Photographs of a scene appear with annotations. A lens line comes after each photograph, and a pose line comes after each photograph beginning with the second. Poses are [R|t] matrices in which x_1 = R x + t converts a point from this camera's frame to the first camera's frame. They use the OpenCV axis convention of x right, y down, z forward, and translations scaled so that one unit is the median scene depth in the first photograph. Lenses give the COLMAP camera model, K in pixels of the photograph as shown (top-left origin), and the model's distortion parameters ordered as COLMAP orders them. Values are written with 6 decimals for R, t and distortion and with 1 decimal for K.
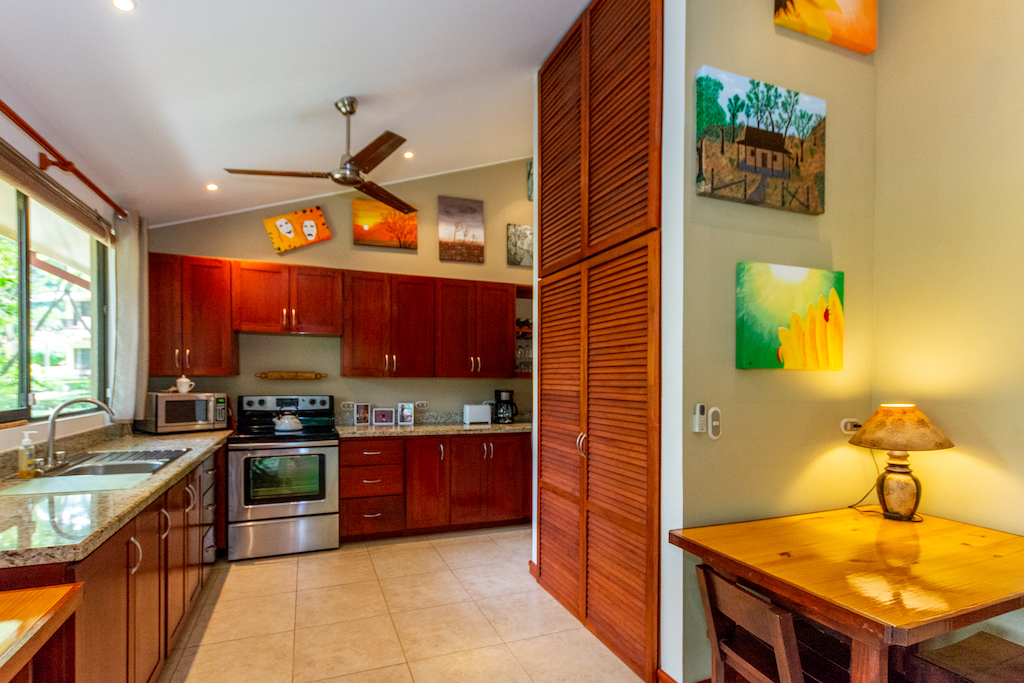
lens RADIAL K [[500.1, 0, 511.5], [0, 500.1, 386.5], [0, 0, 1]] dist [0.017989, 0.000142]
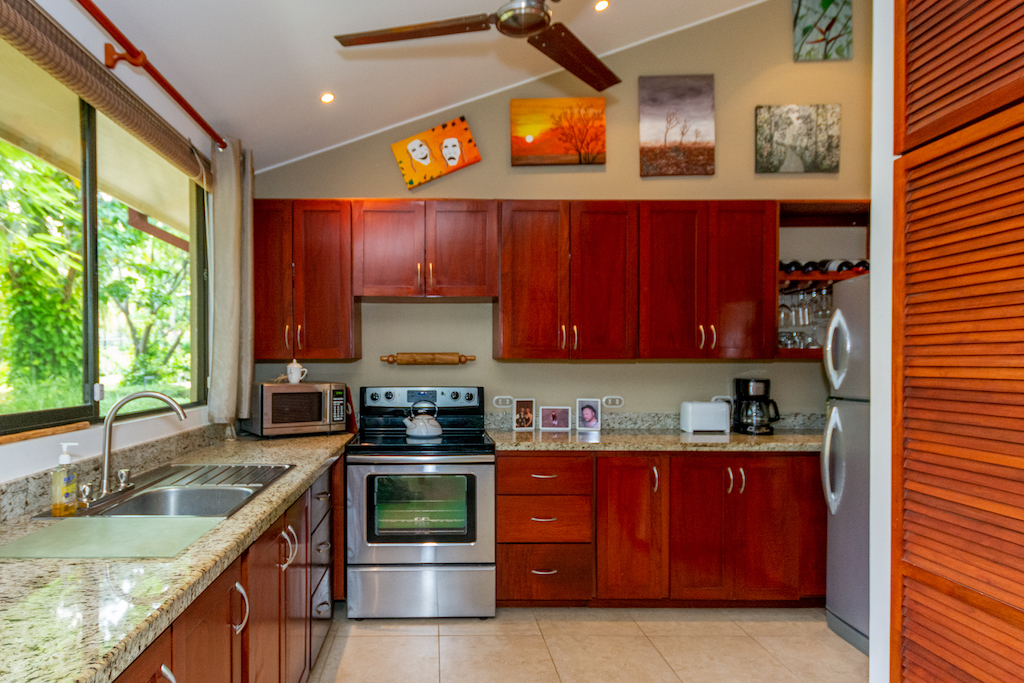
lens RADIAL K [[475.8, 0, 489.4], [0, 475.8, 371.9], [0, 0, 1]] dist [0.001953, 0.000224]
pose [[0.967804, -0.003930, -0.251674, -0.188400], [0.002353, 0.999976, -0.006567, 0.001859], [0.251694, 0.005763, 0.967790, 0.379817]]
